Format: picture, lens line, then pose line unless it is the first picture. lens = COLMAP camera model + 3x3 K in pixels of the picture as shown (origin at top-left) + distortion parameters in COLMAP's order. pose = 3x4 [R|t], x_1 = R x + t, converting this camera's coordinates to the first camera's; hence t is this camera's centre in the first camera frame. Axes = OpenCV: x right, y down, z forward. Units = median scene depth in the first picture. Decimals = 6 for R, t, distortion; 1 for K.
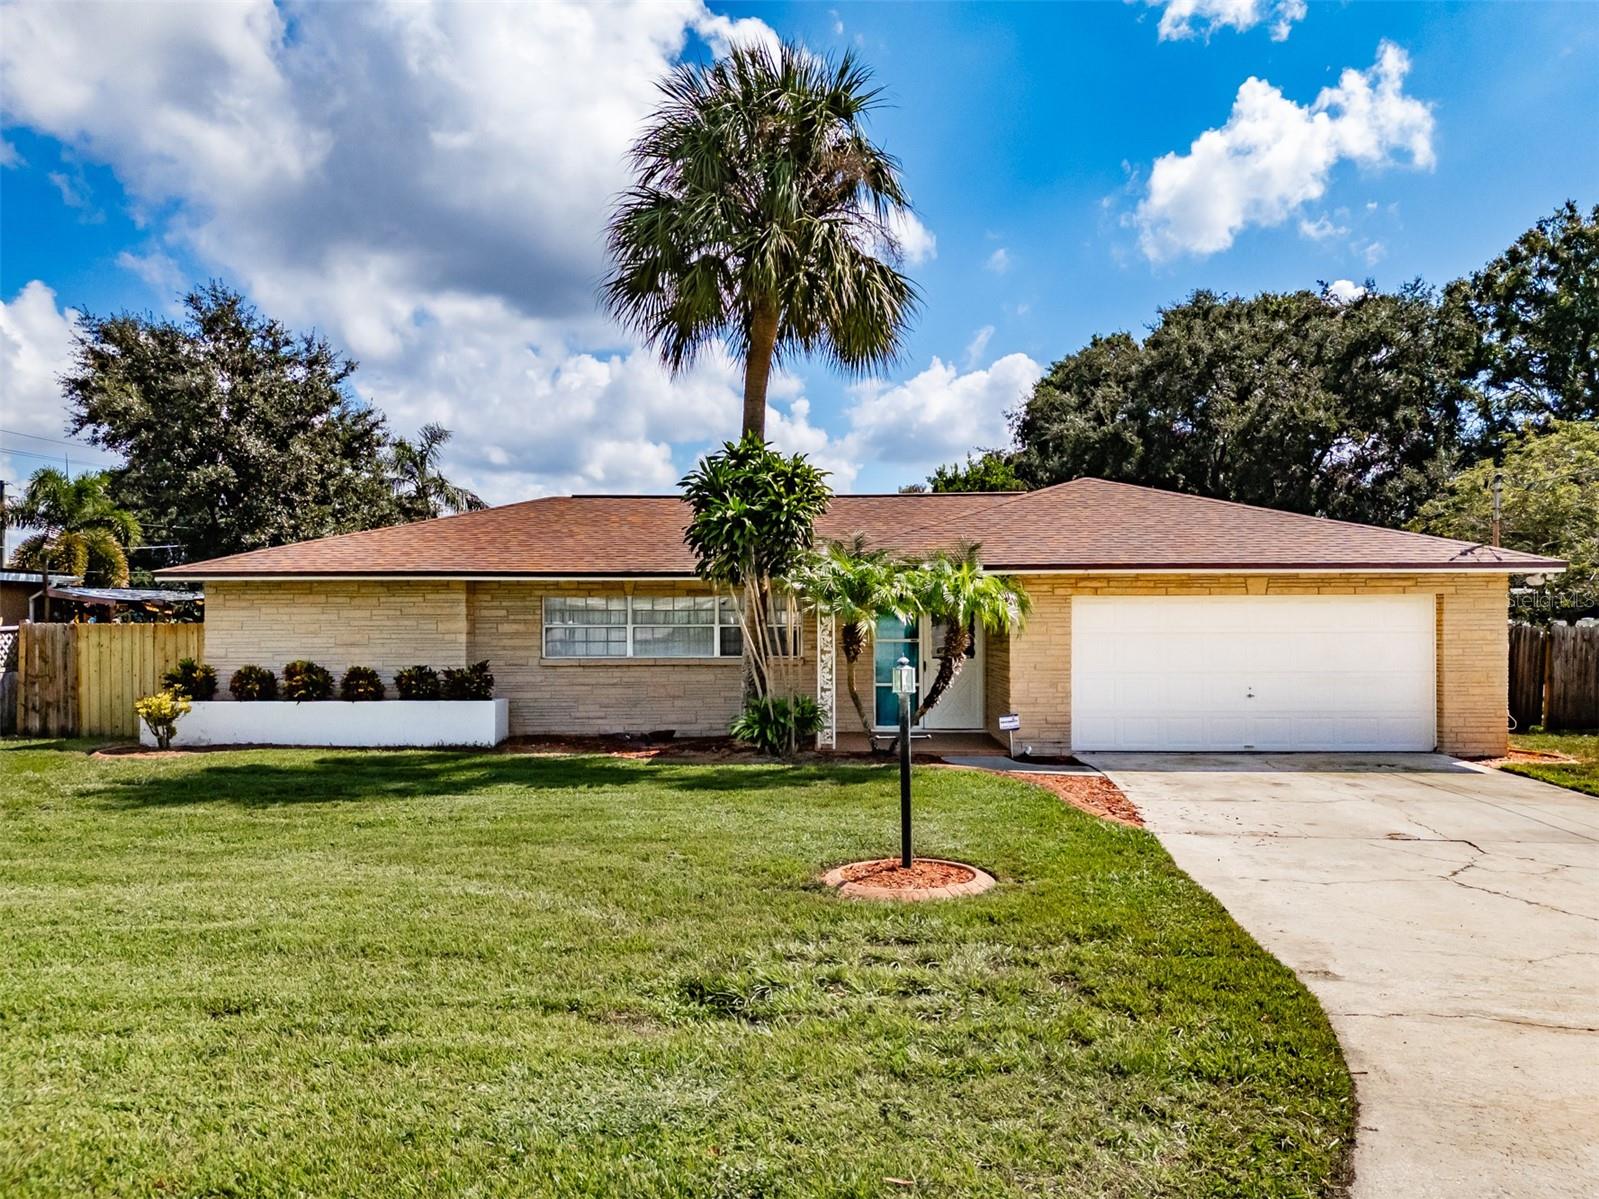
lens RADIAL K [[1238.0, 0, 807.4], [0, 1238.0, 622.6], [0, 0, 1]] dist [0.049035, -0.036392]
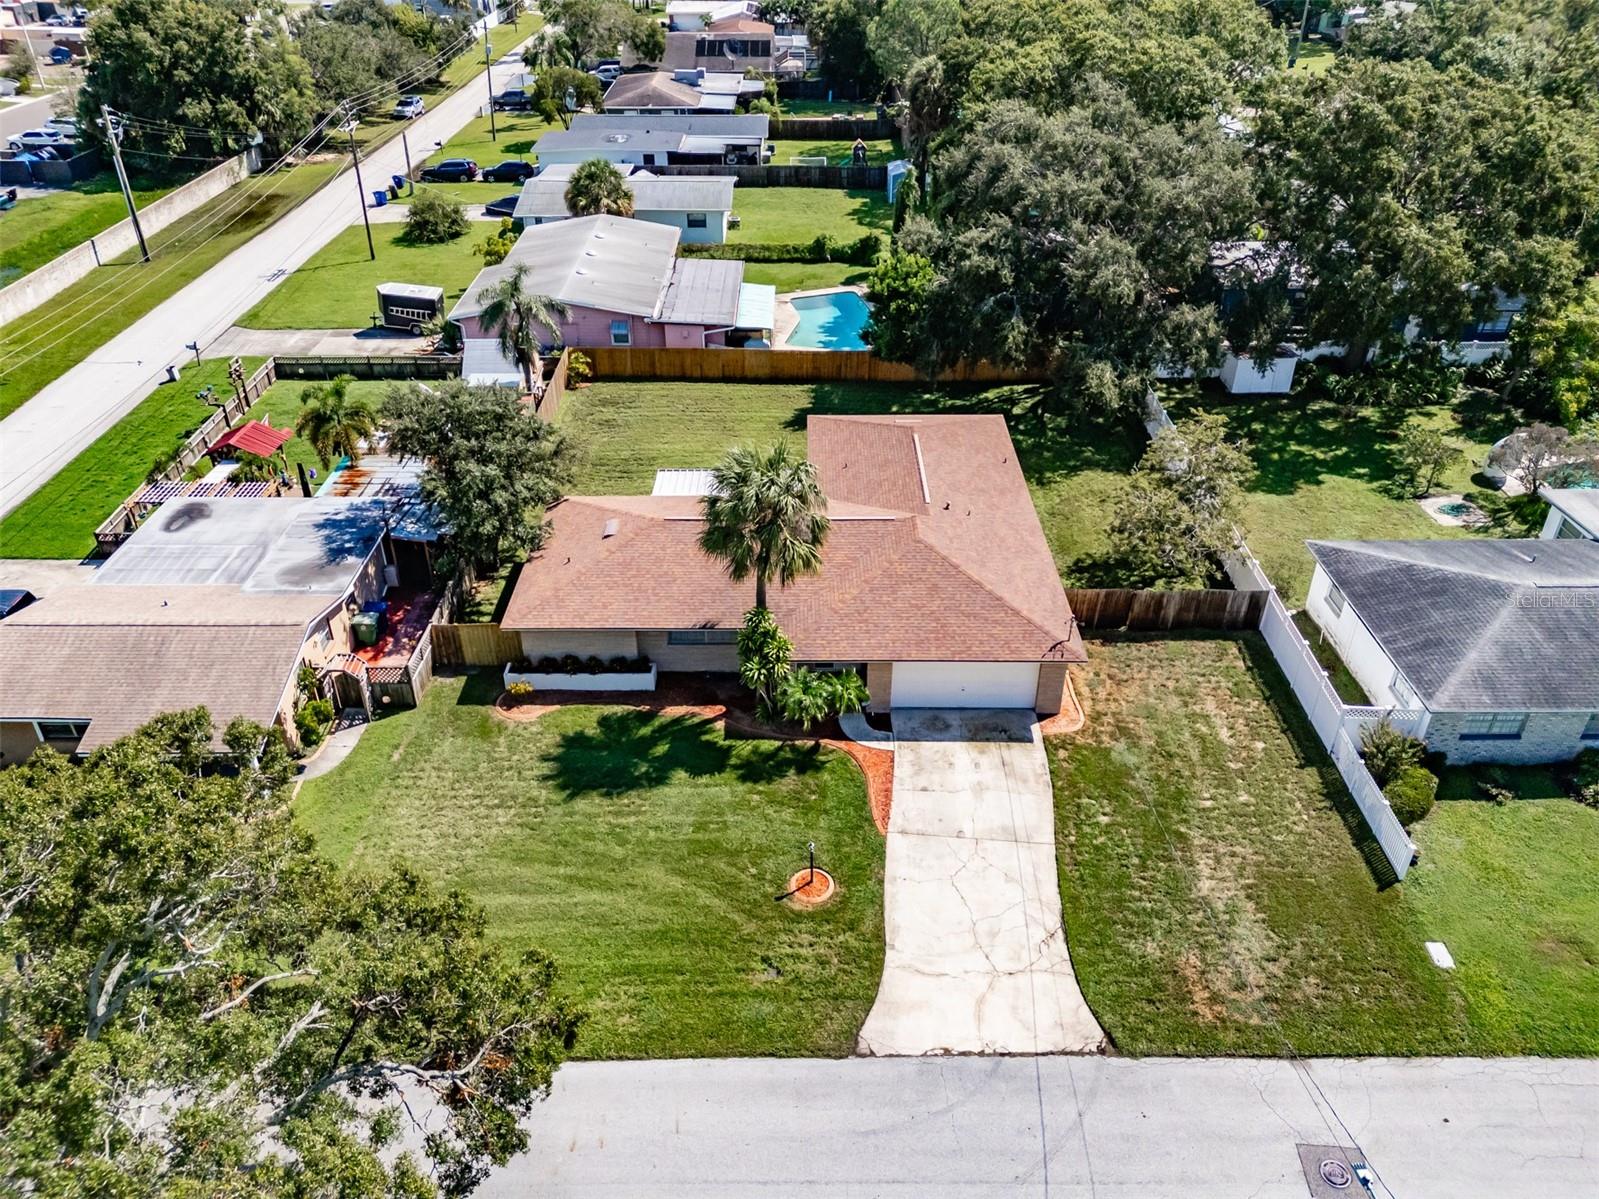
lens RADIAL K [[1185.3, 0, 802.0], [0, 1185.3, 590.9], [0, 0, 1]] dist [0.031355, -0.006259]
pose [[0.999853, -0.003892, 0.016697, -0.005572], [-0.005528, 0.848687, 0.528866, -1.359656], [-0.016229, -0.528881, 0.848541, -0.894107]]
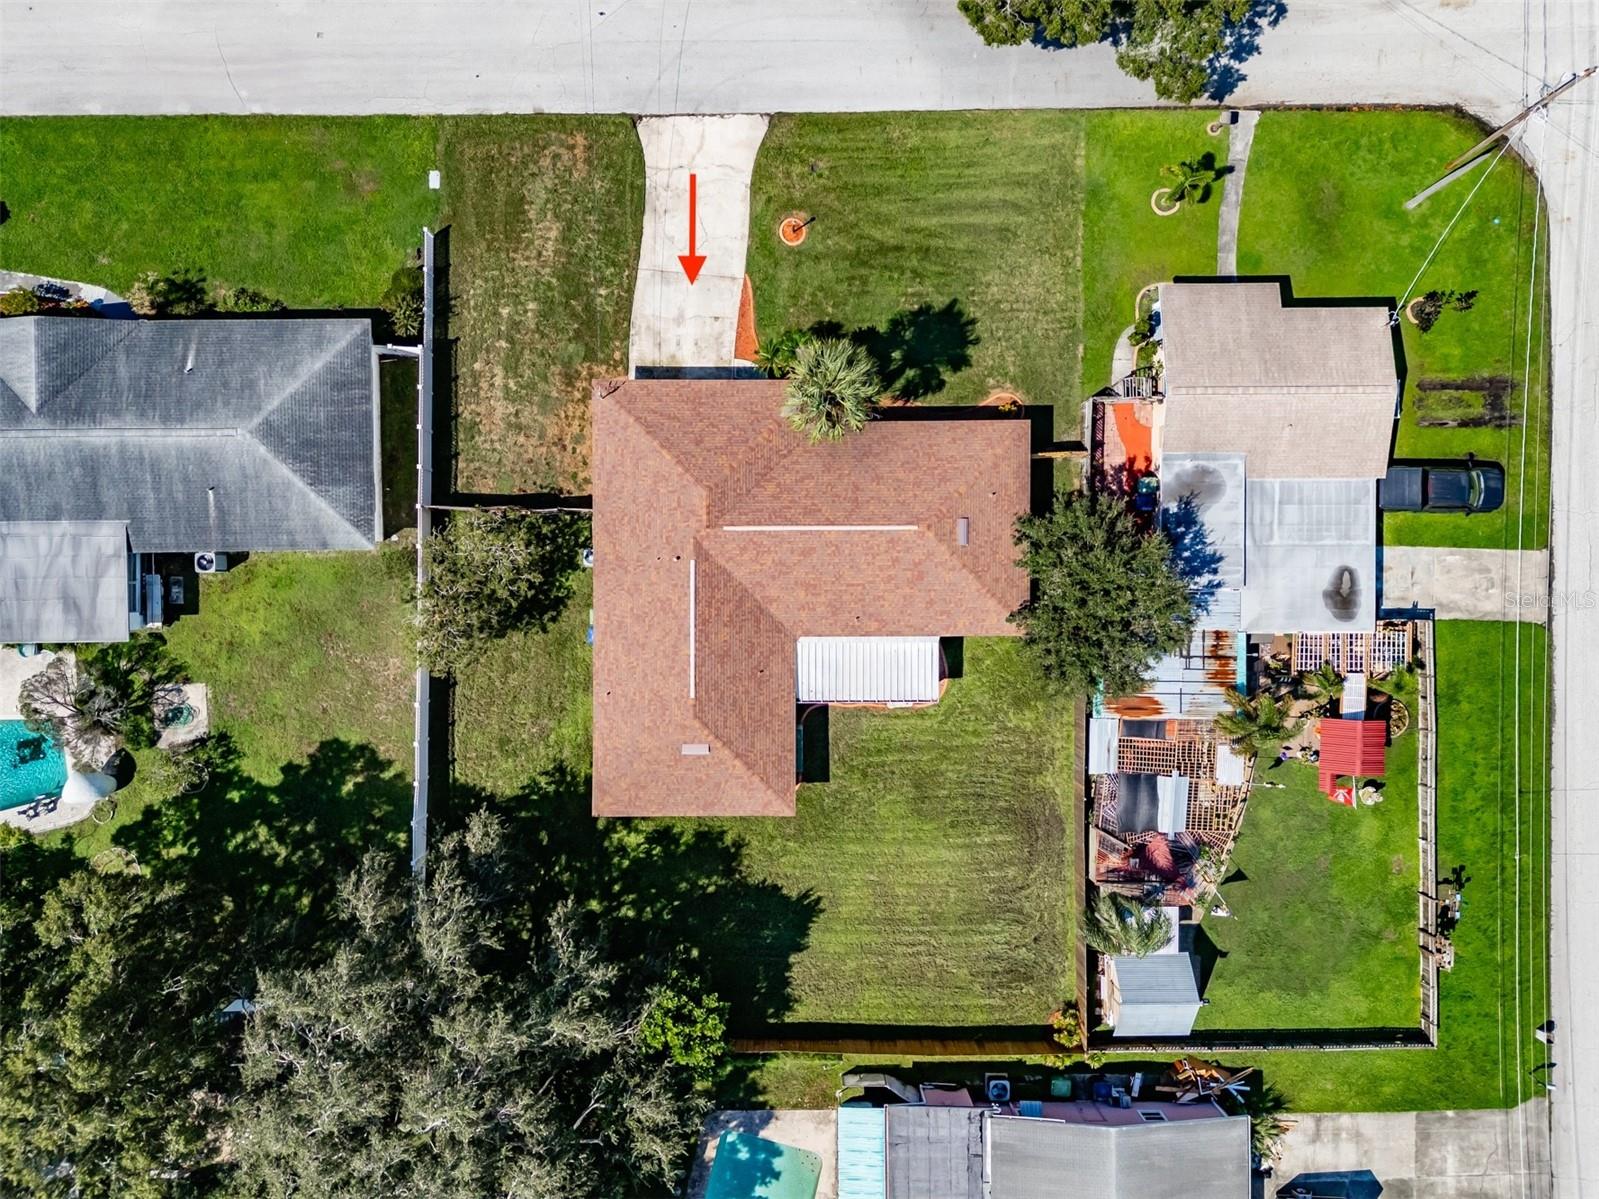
lens RADIAL K [[1159.3, 0, 799.5], [0, 1159.3, 599.5], [0, 0, 1]] dist [0.022800, -0.003625]
pose [[-0.999818, 0.018914, 0.002433, 0.035398], [0.002306, -0.006715, 0.999975, -3.072405], [0.018930, 0.999799, 0.006670, 1.511735]]
